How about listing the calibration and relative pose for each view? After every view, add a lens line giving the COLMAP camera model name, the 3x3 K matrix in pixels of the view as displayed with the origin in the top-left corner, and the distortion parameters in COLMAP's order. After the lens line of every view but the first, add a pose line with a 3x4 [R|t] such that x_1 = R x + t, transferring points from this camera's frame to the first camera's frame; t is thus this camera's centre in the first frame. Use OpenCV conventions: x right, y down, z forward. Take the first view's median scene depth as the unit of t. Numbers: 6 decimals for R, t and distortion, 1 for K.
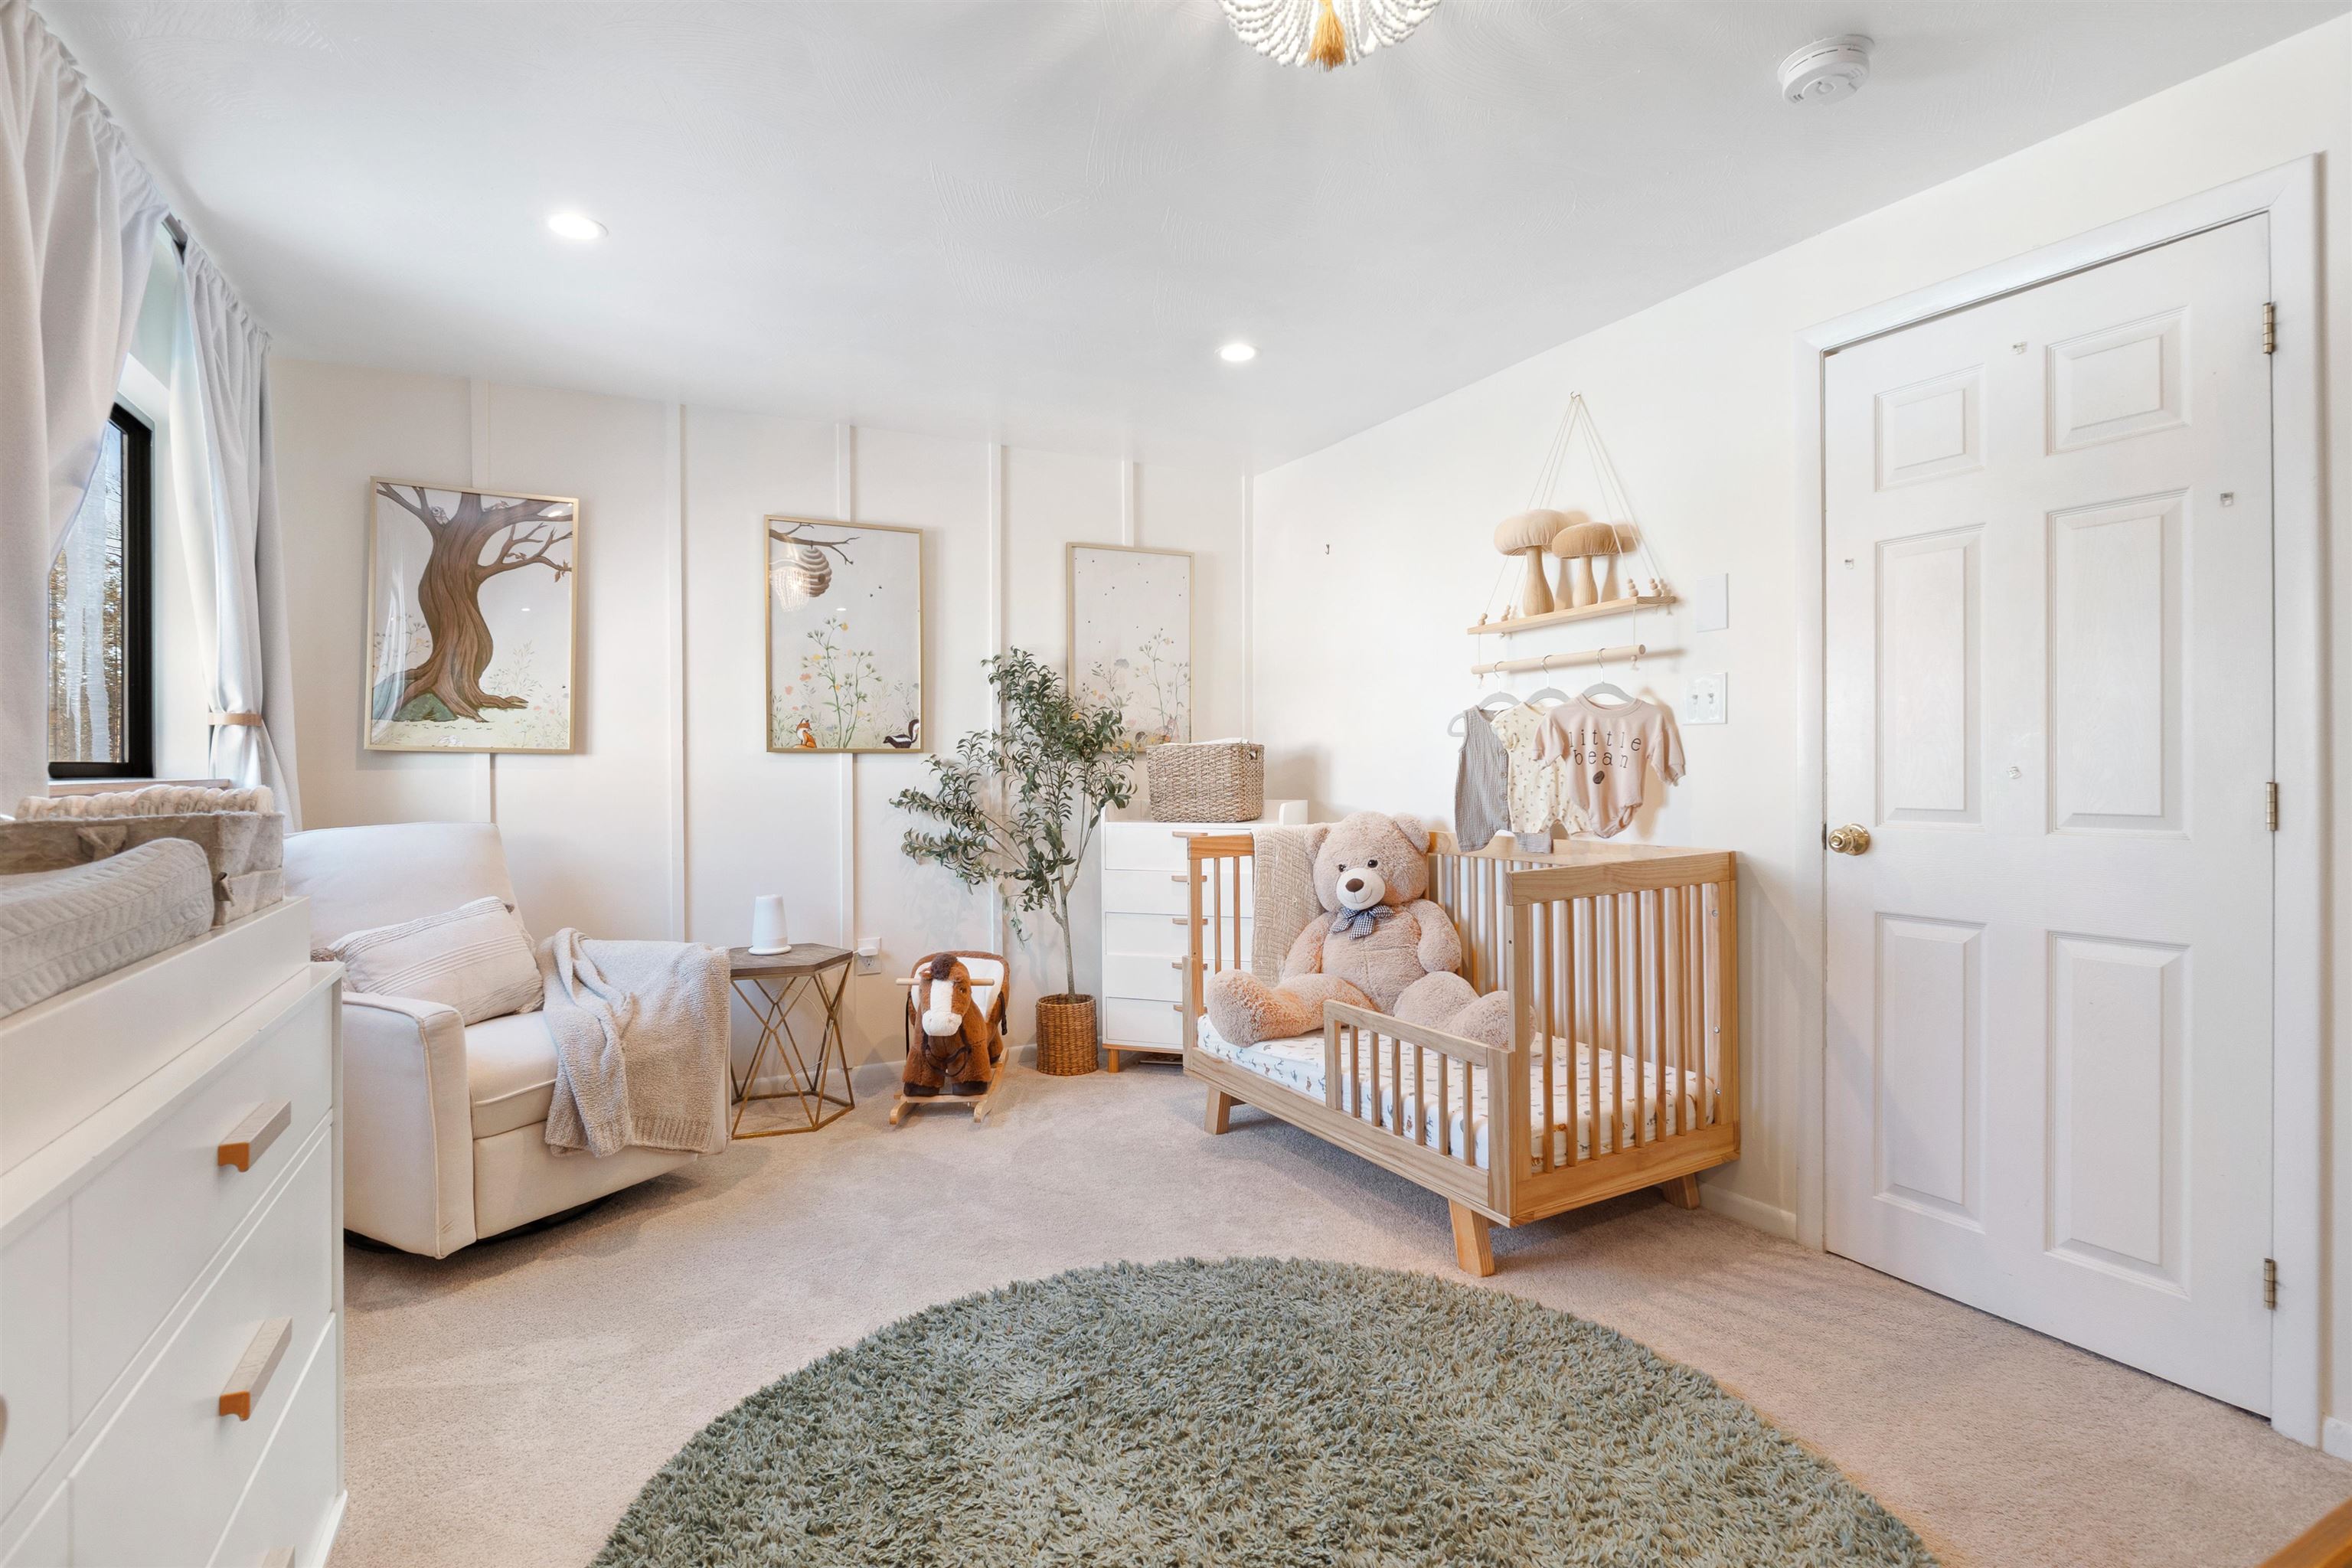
lens RADIAL K [[1150.2, 0, 1168.7], [0, 1150.2, 765.8], [0, 0, 1]] dist [-0.001945, -0.000022]
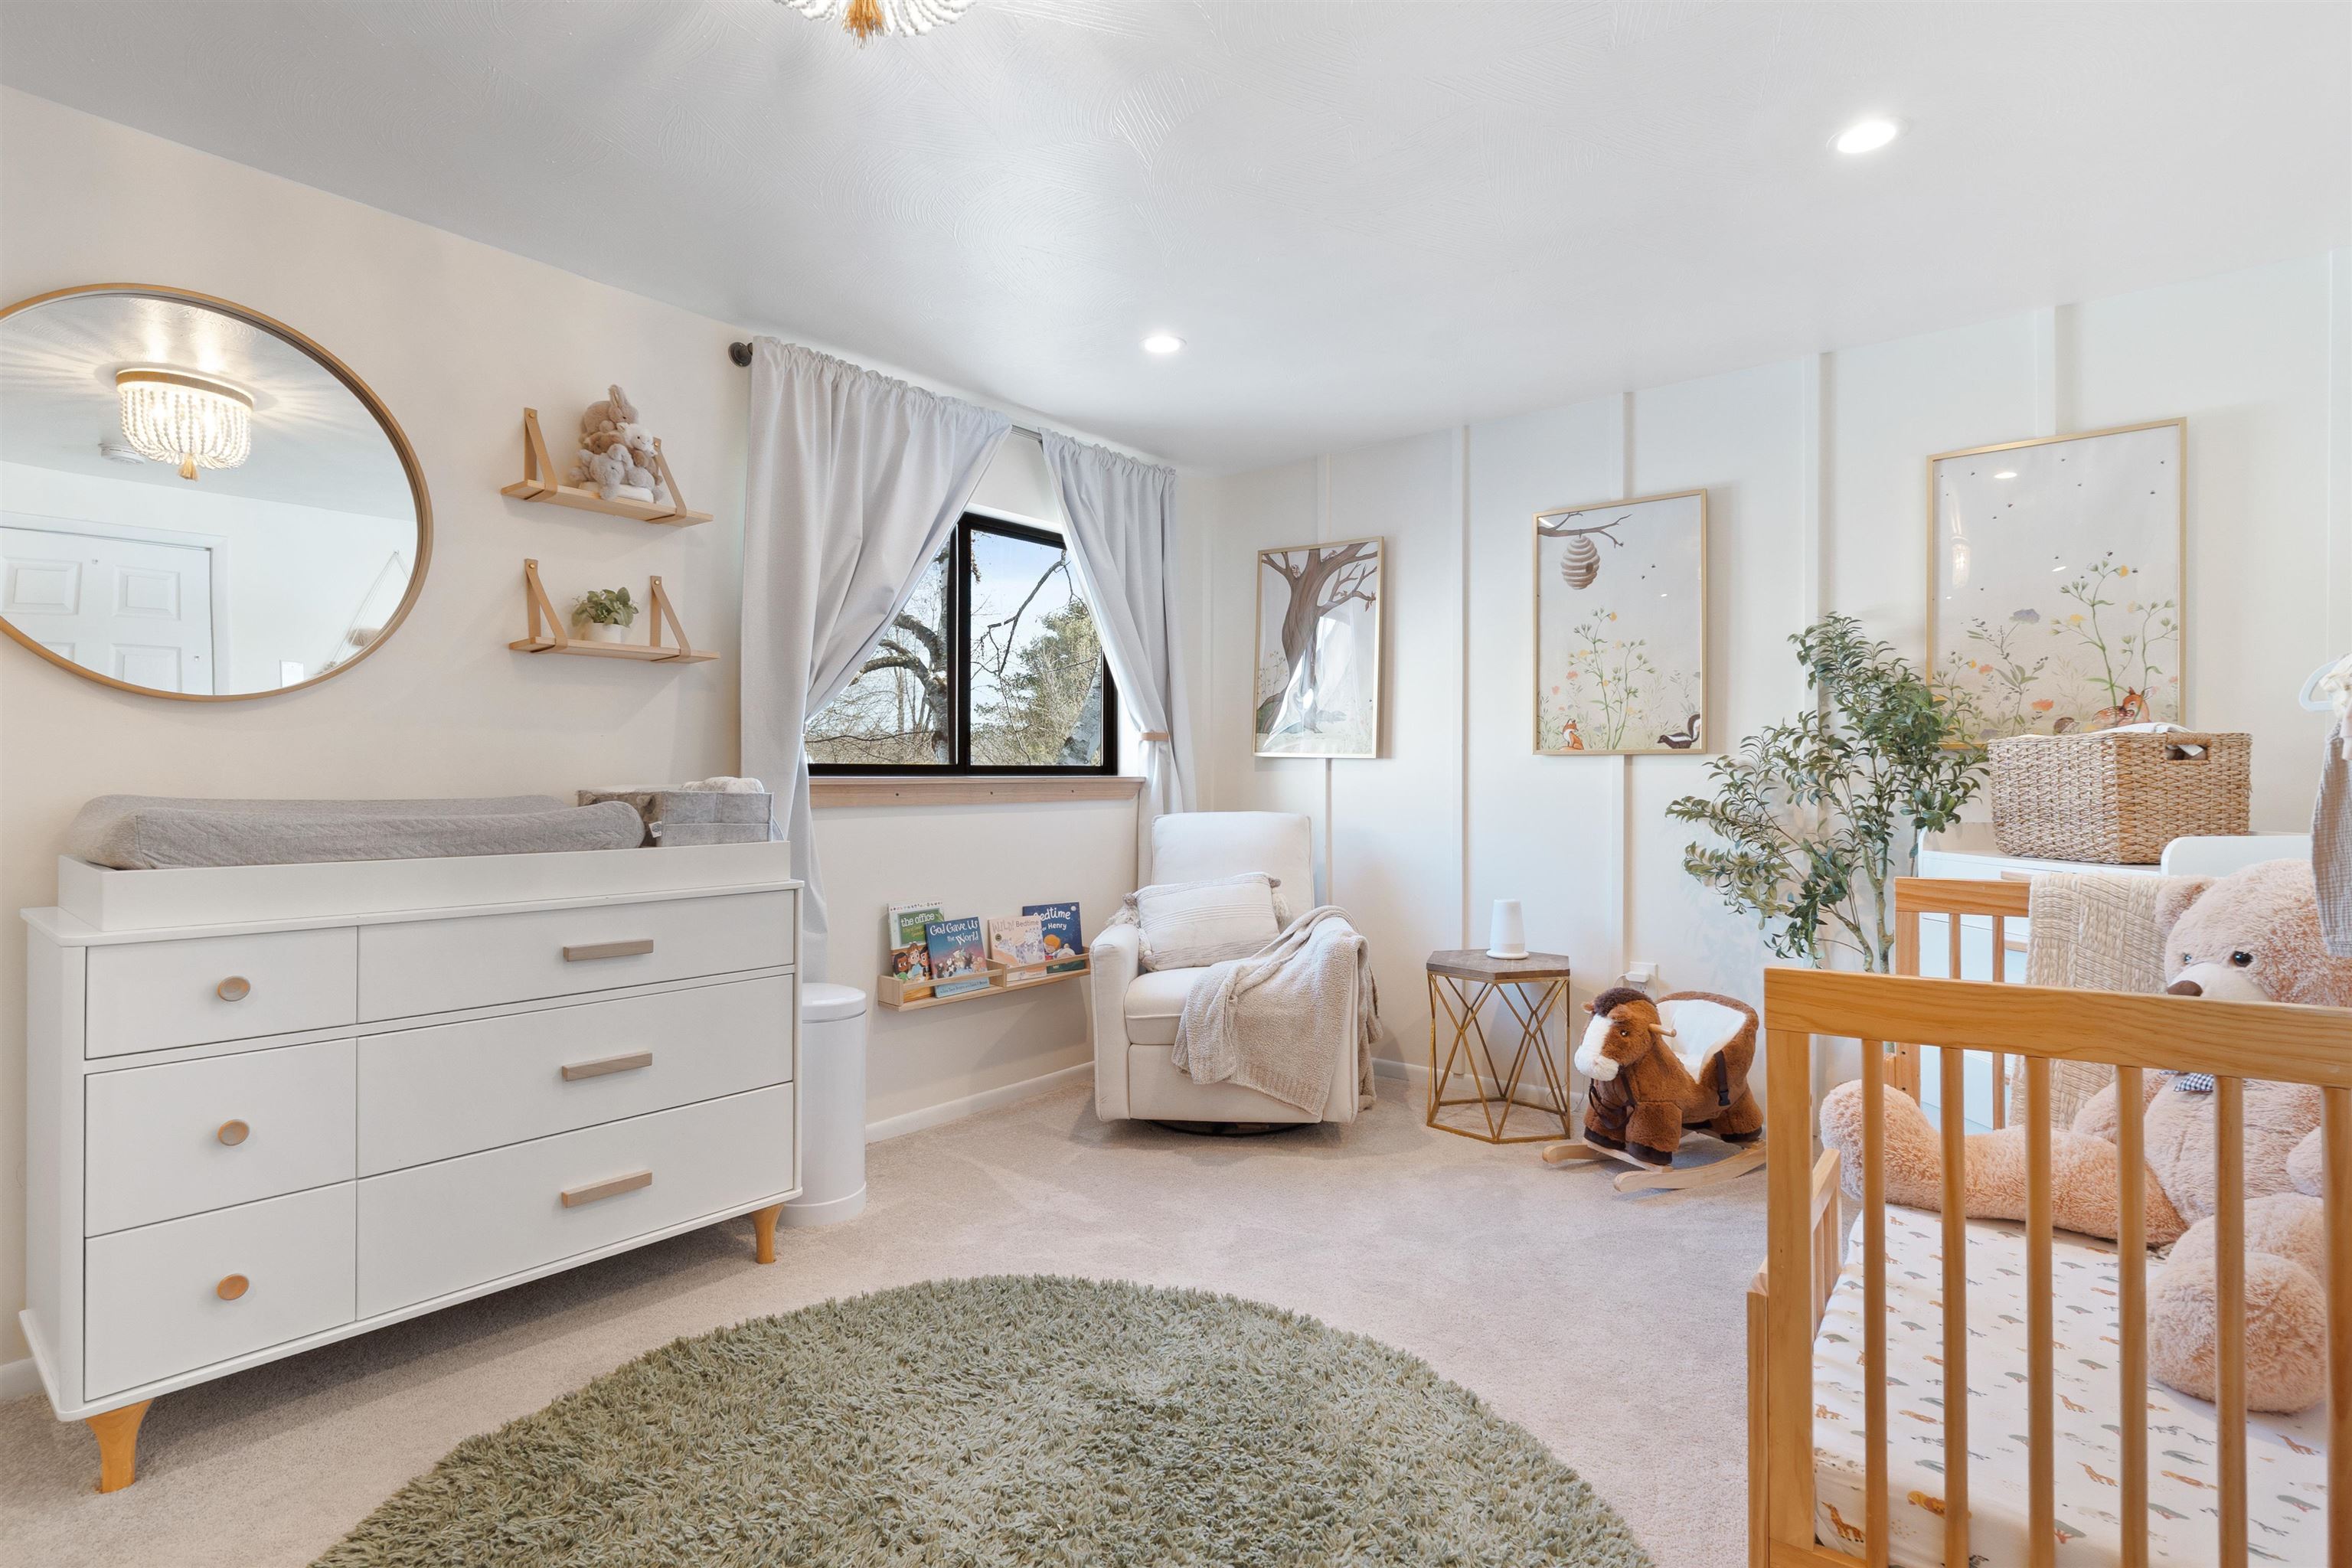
lens RADIAL K [[1150.2, 0, 1168.7], [0, 1150.2, 765.8], [0, 0, 1]] dist [-0.001945, -0.000022]
pose [[0.404030, 0.000419, -0.914746, 0.457180], [-0.002883, 0.999996, -0.000815, -0.000681], [0.914741, 0.002966, 0.404029, 0.343856]]
